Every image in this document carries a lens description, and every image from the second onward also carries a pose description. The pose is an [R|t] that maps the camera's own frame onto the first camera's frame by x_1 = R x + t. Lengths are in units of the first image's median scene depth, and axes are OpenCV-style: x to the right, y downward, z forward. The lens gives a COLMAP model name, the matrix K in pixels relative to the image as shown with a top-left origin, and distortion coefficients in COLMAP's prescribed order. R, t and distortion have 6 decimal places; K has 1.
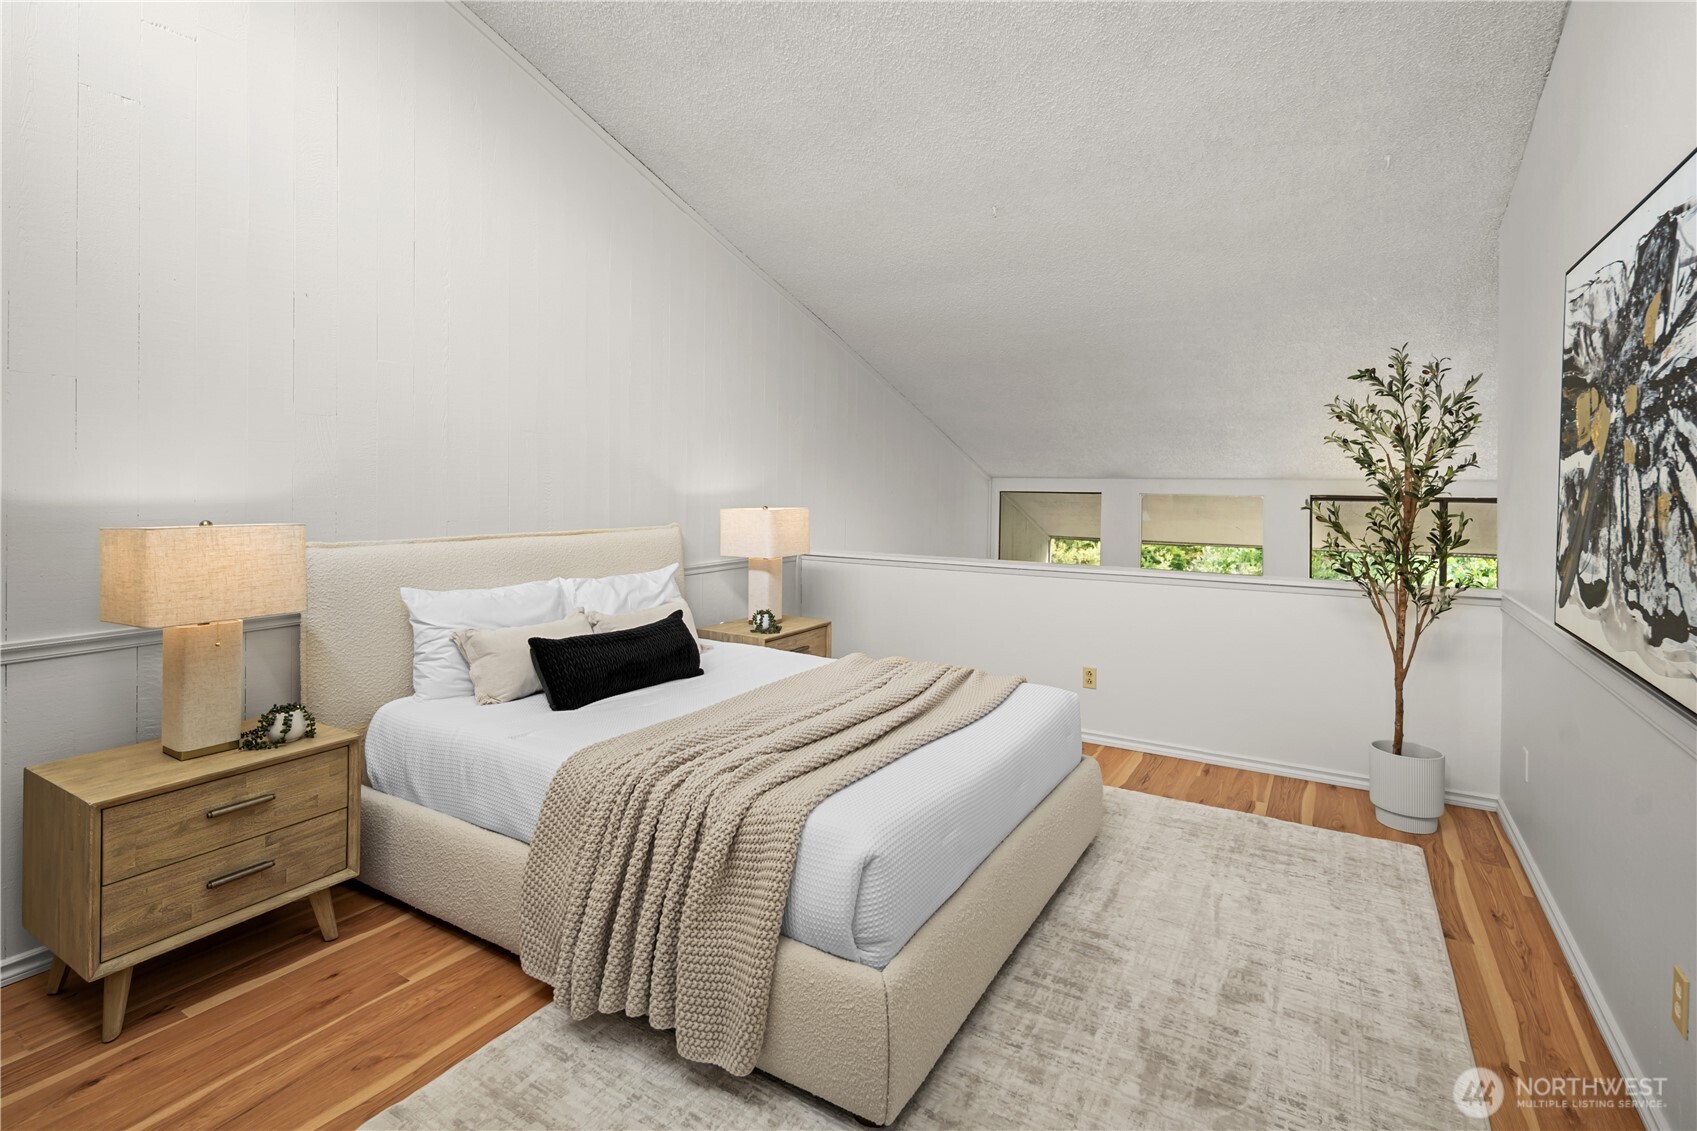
lens RADIAL K [[762.2, 0, 848.5], [0, 762.2, 565.5], [0, 0, 1]] dist [0.000887, 0.000117]
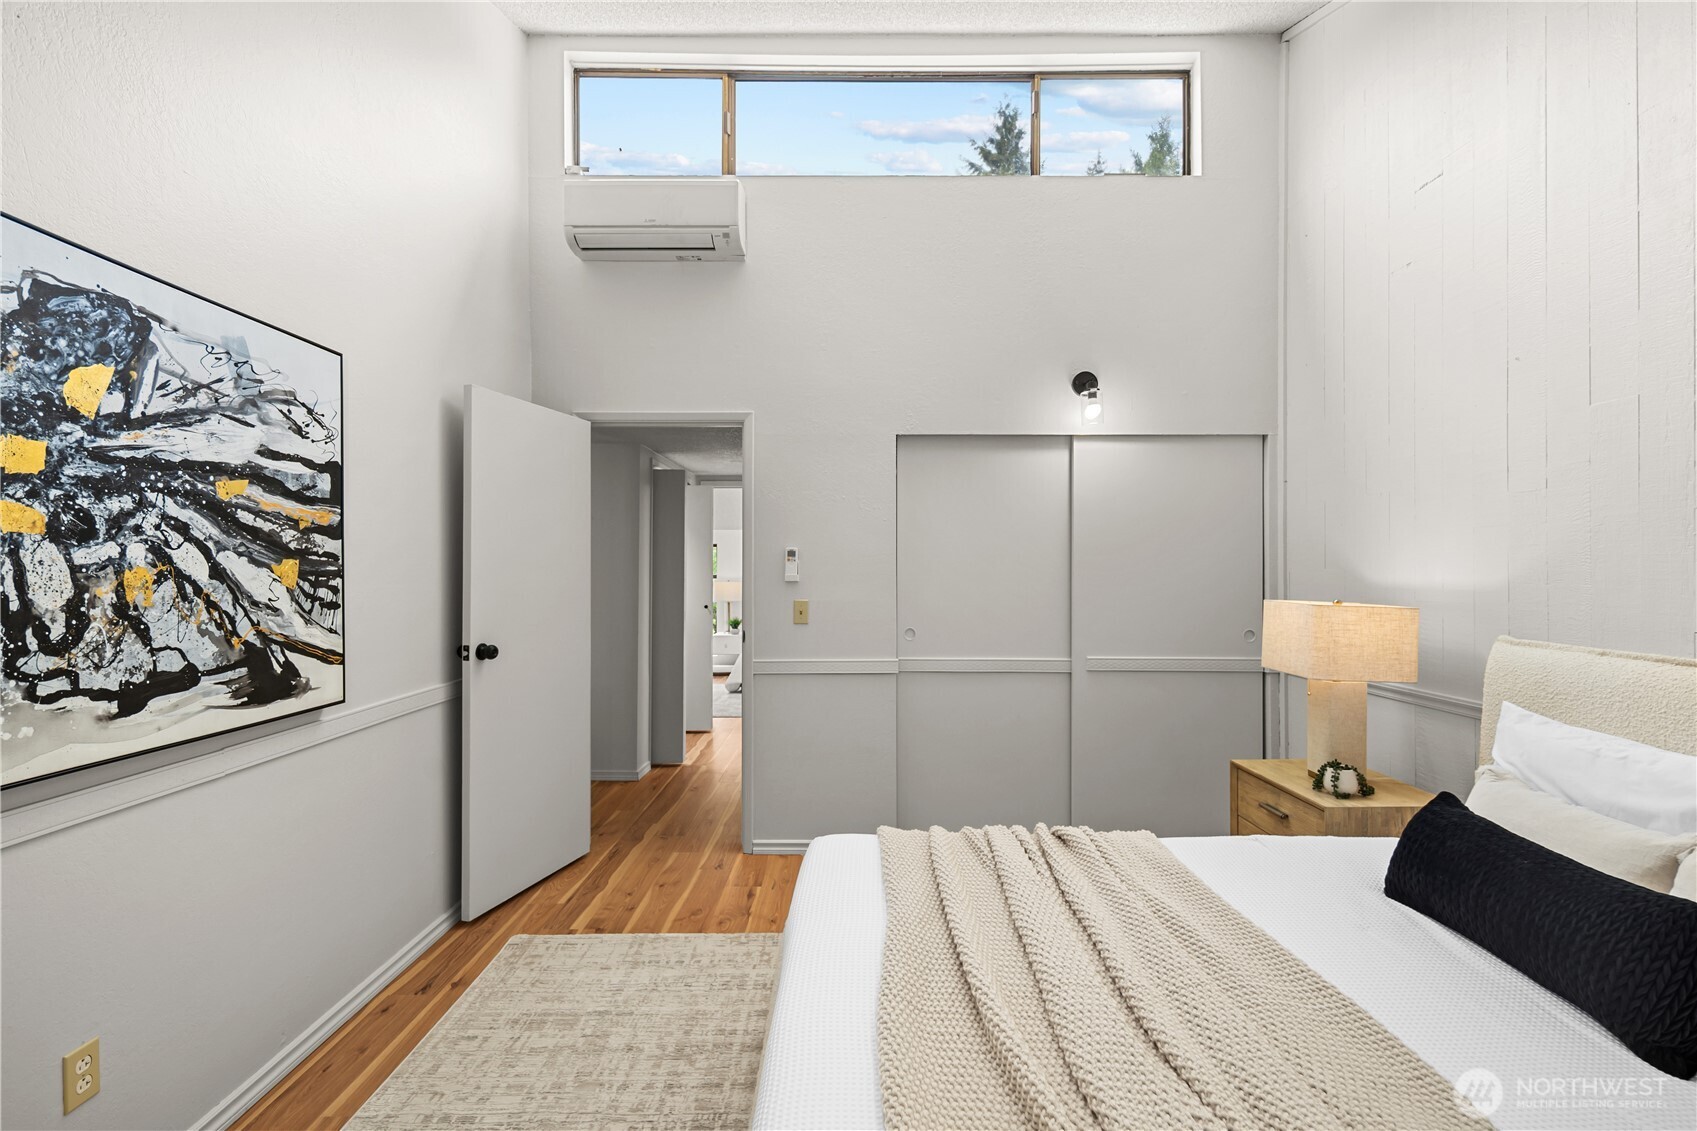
lens RADIAL K [[762.2, 0, 848.5], [0, 762.2, 565.5], [0, 0, 1]] dist [0.000887, 0.000117]
pose [[-0.842046, -0.011997, -0.539272, 0.772302], [-0.067194, 0.994298, 0.082801, -0.240457], [0.535204, 0.105959, -0.838051, 2.300905]]
